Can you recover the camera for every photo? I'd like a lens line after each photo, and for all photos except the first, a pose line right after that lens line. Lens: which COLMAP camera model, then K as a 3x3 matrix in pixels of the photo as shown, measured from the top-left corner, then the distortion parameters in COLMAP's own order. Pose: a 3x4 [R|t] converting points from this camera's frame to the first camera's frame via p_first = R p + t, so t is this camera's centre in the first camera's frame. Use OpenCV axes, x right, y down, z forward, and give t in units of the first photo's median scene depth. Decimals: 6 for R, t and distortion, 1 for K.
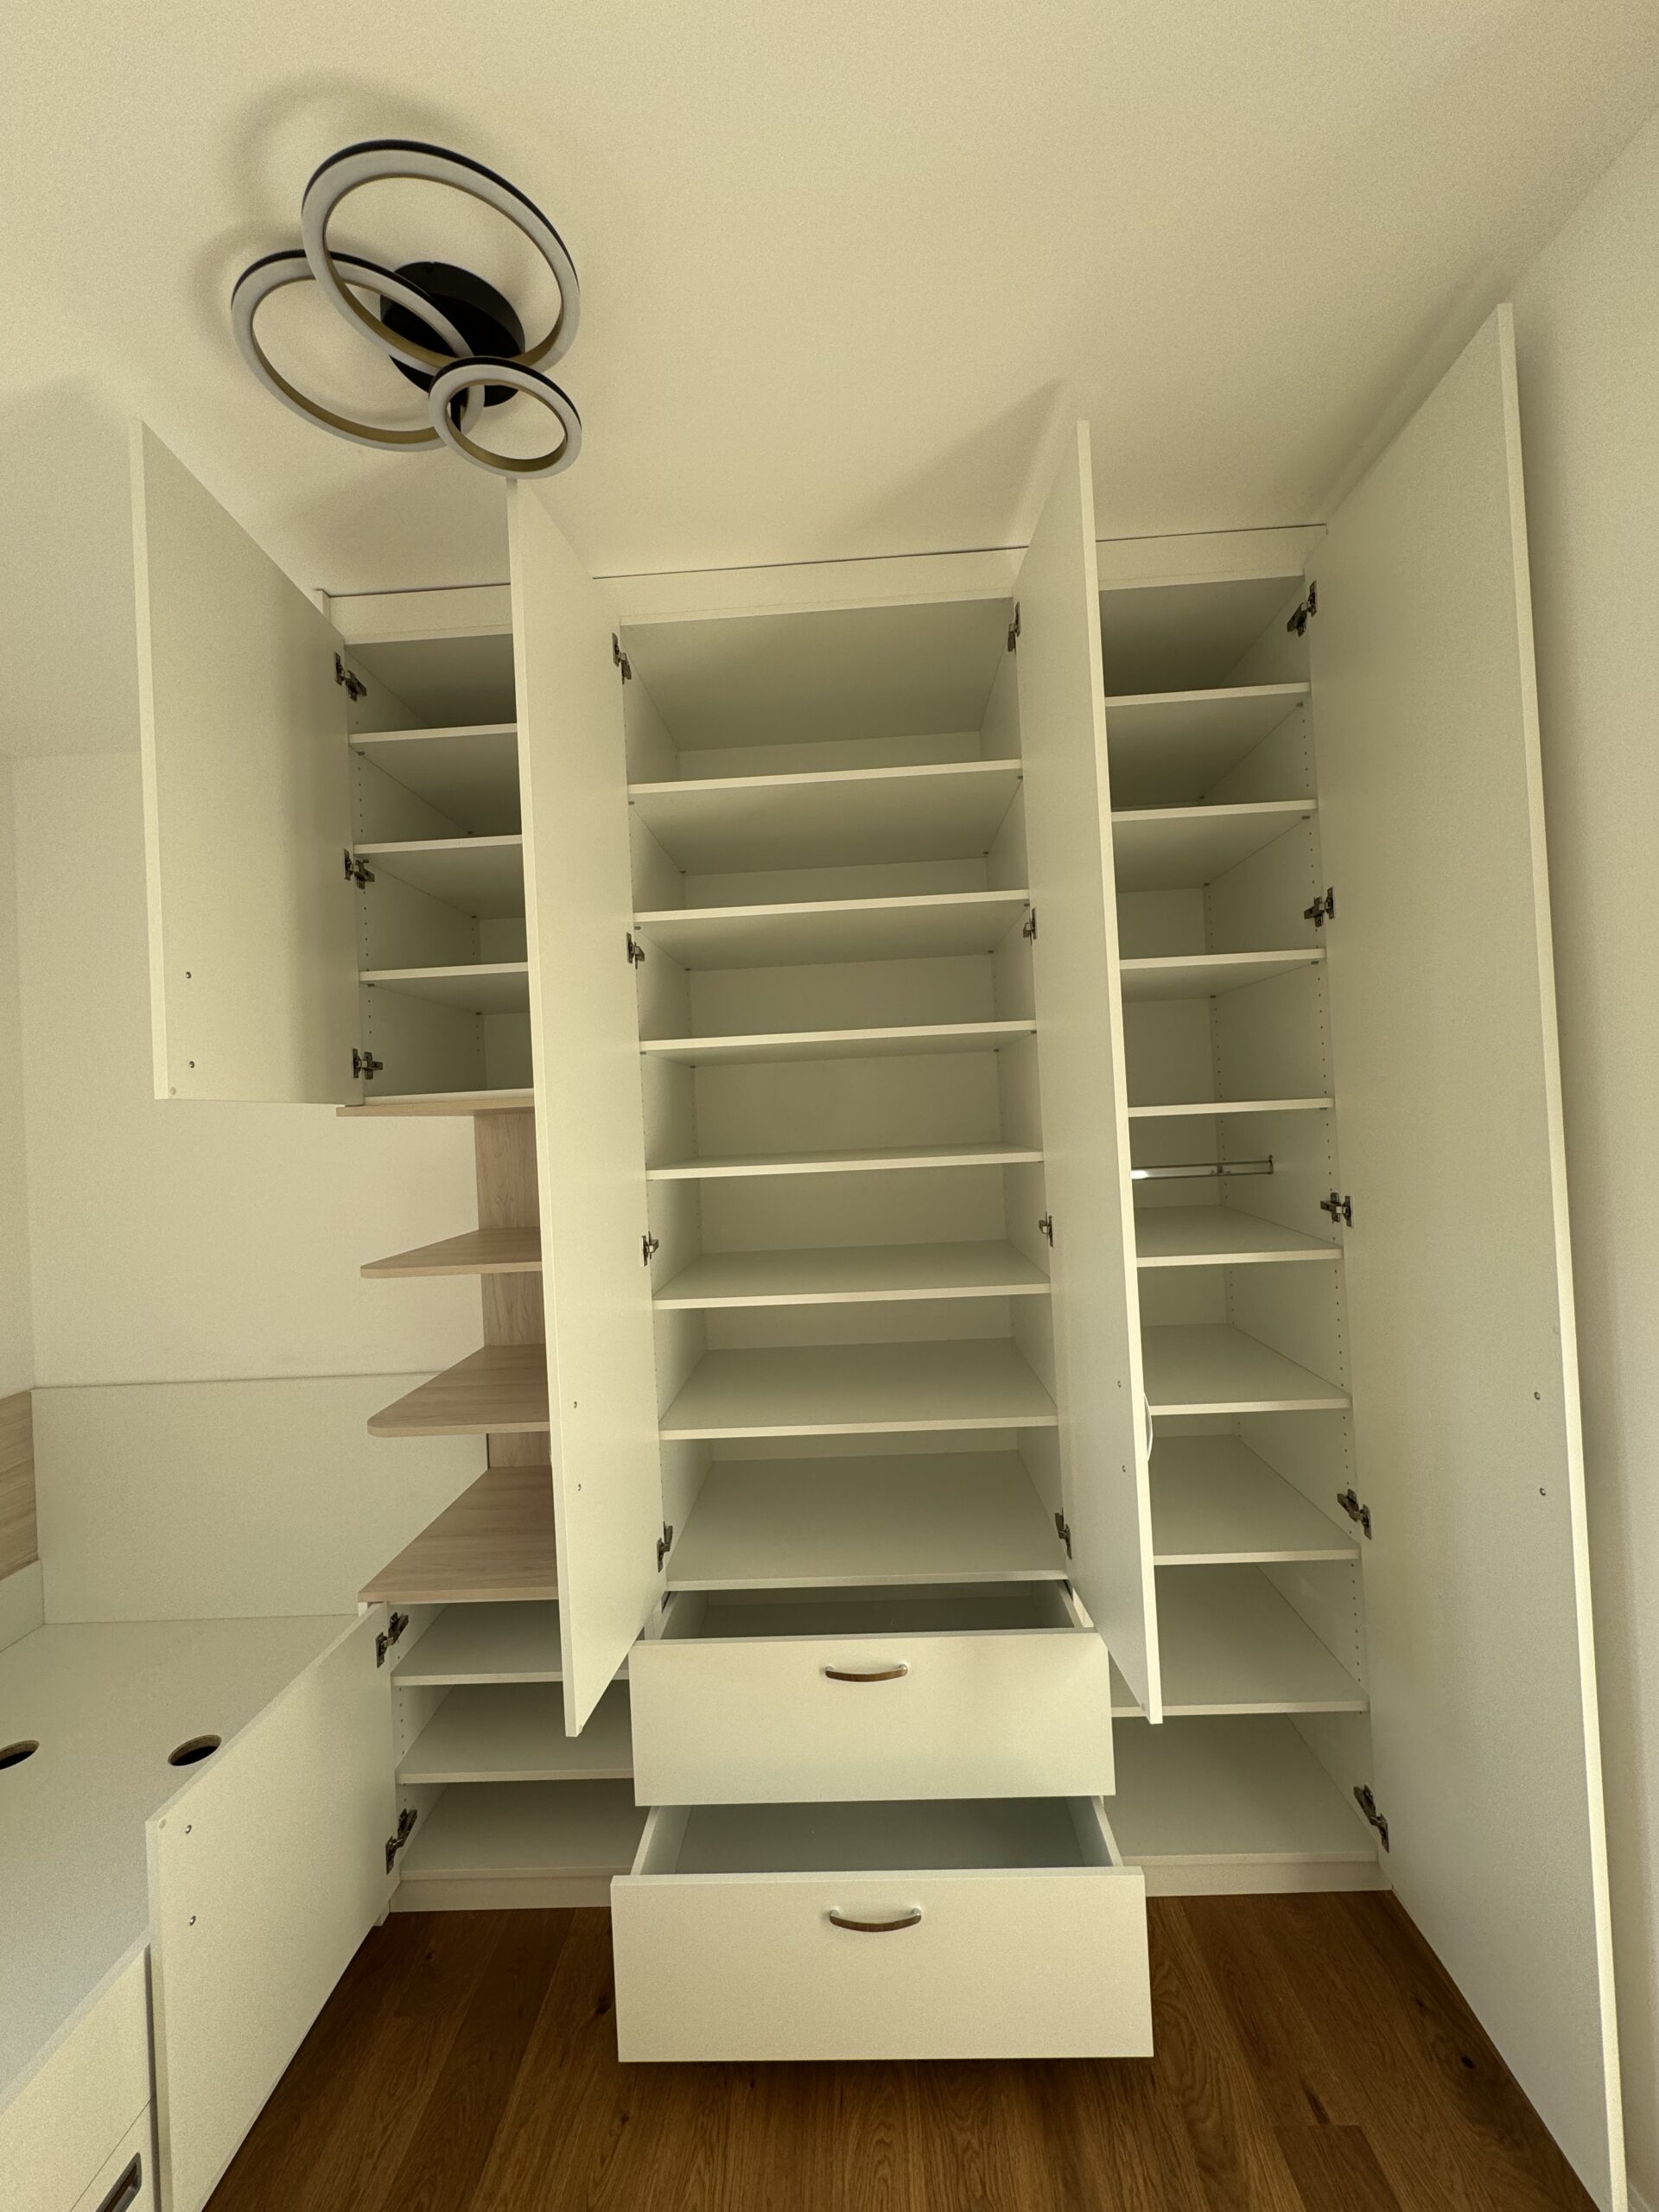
lens RADIAL K [[891.9, 0, 836.2], [0, 891.9, 1105.6], [0, 0, 1]] dist [0.003853, 0.000355]
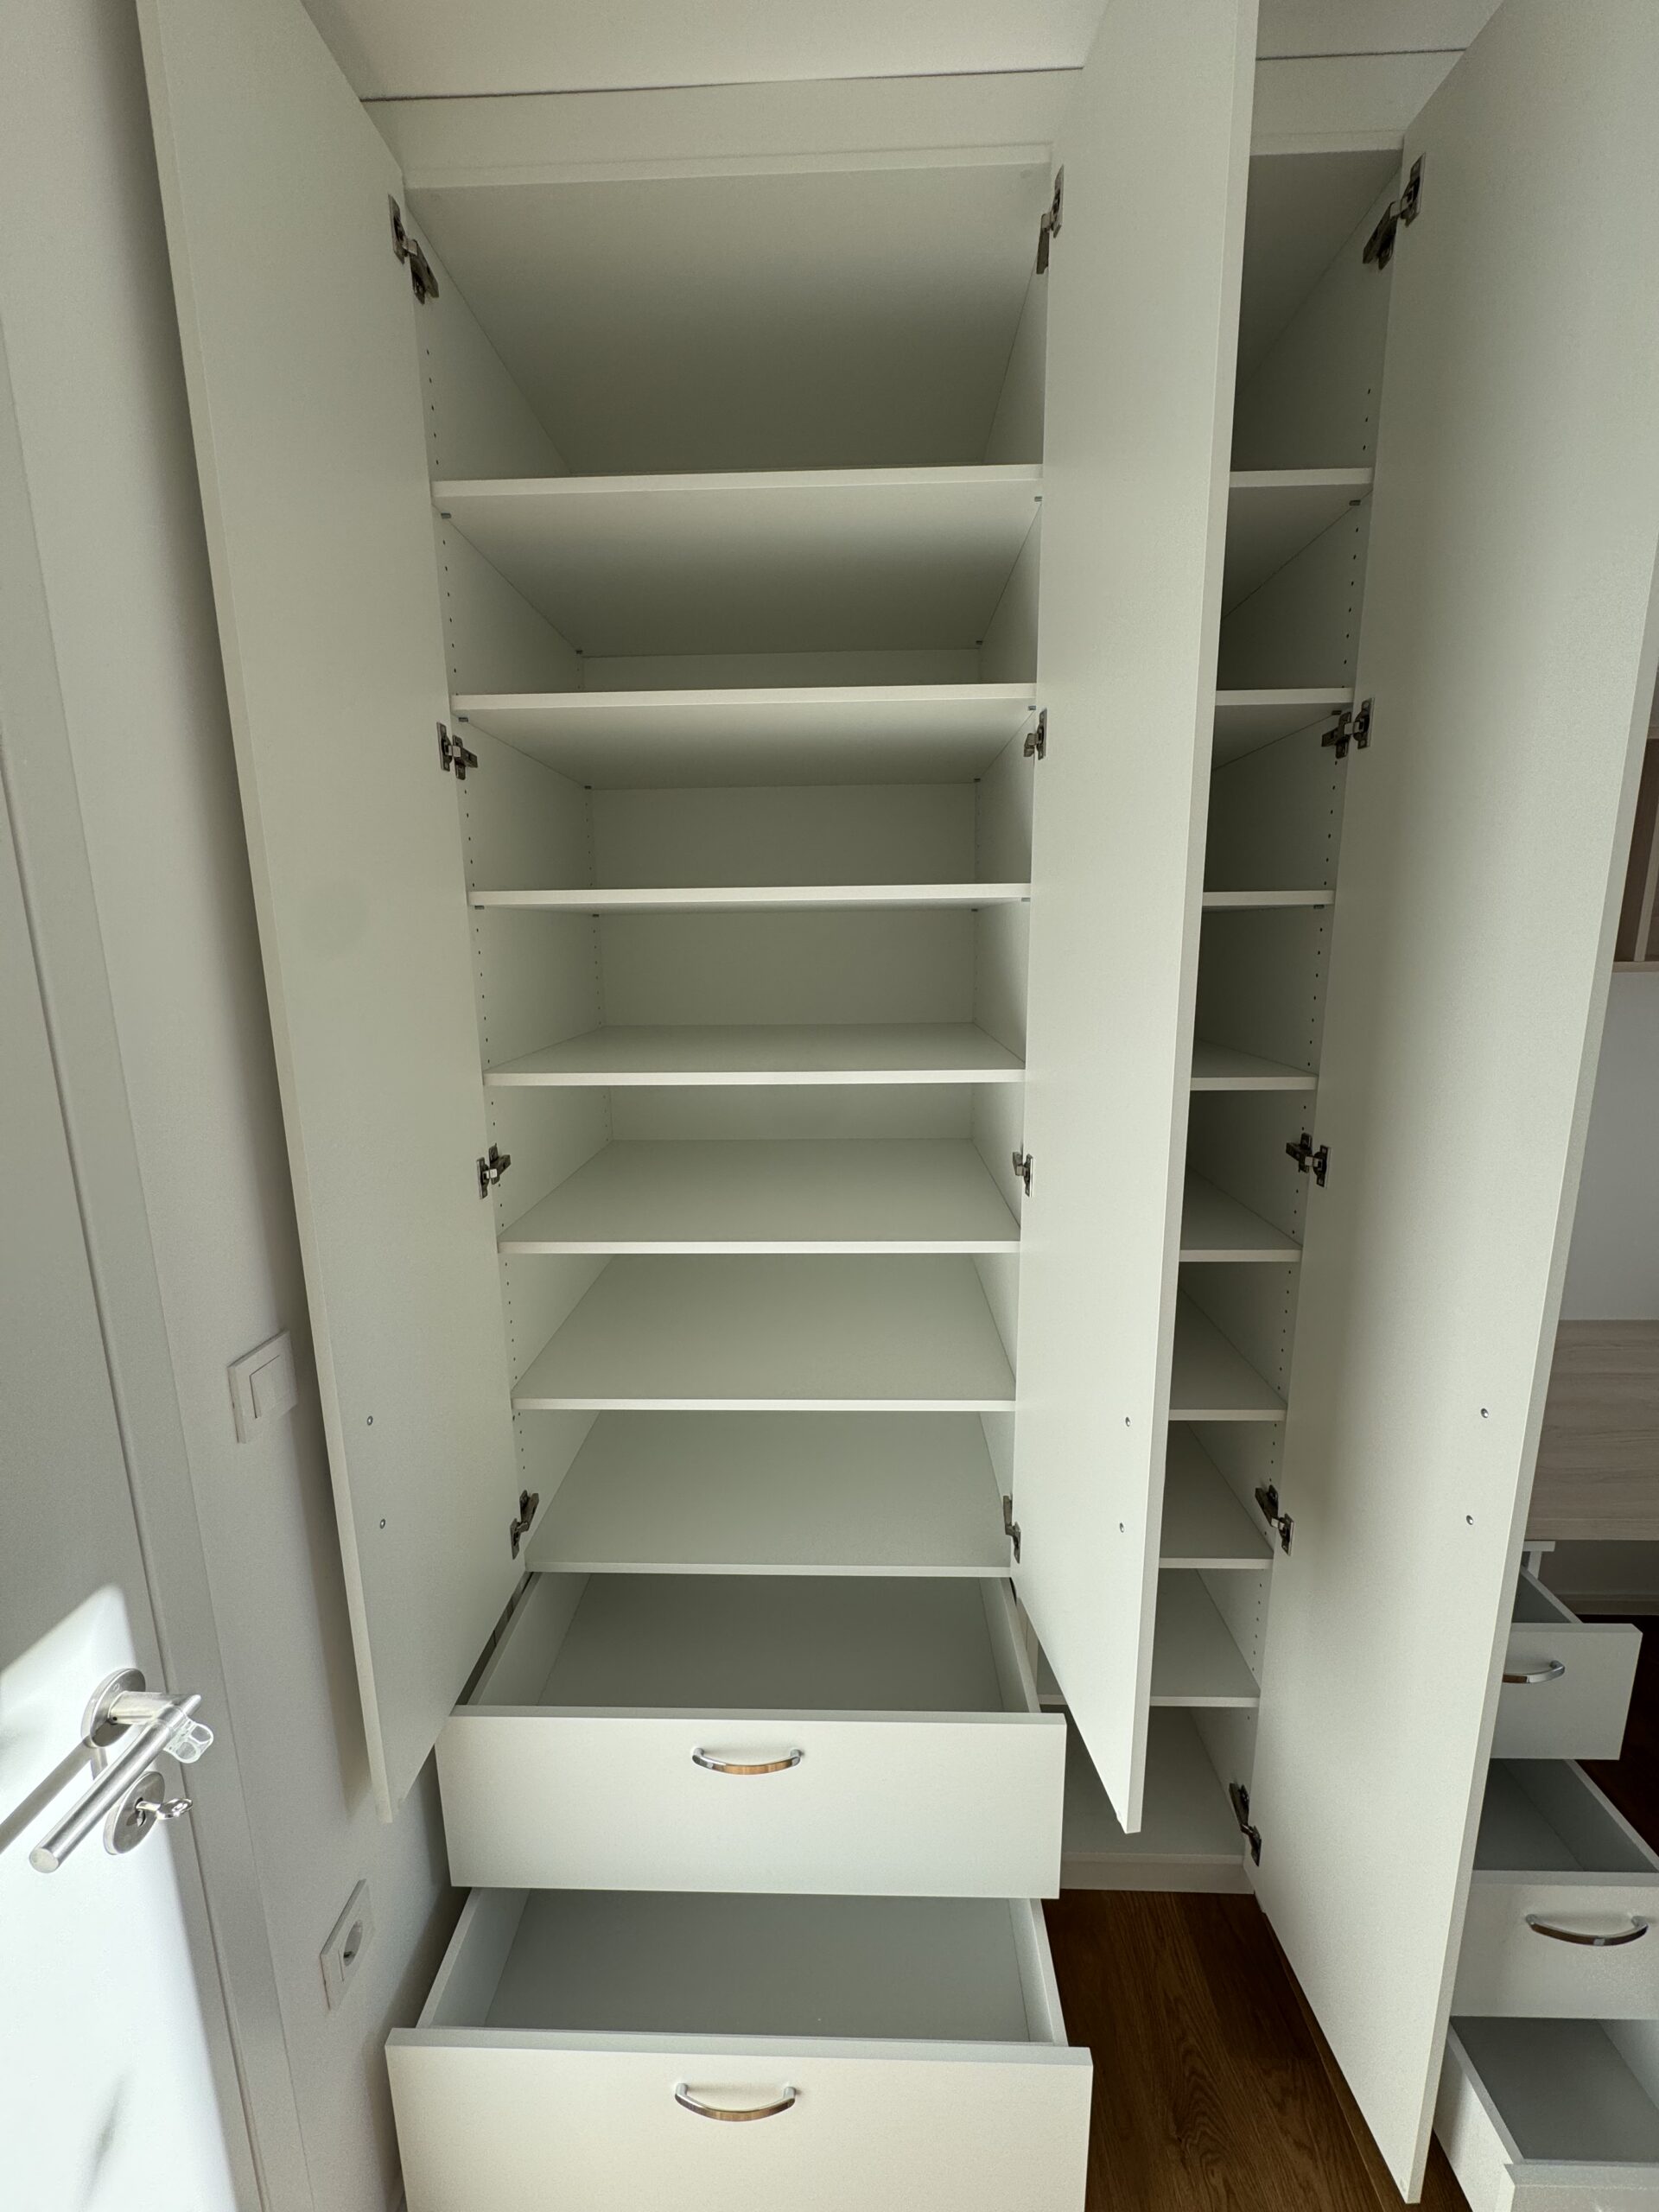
lens RADIAL K [[891.9, 0, 819.7], [0, 891.9, 1097.8], [0, 0, 1]] dist [0.003853, 0.000355]
pose [[0.999170, 0.036154, 0.018774, 0.050233], [-0.039038, 0.981472, 0.187585, -0.054076], [-0.011644, -0.188162, 0.982069, 0.277643]]
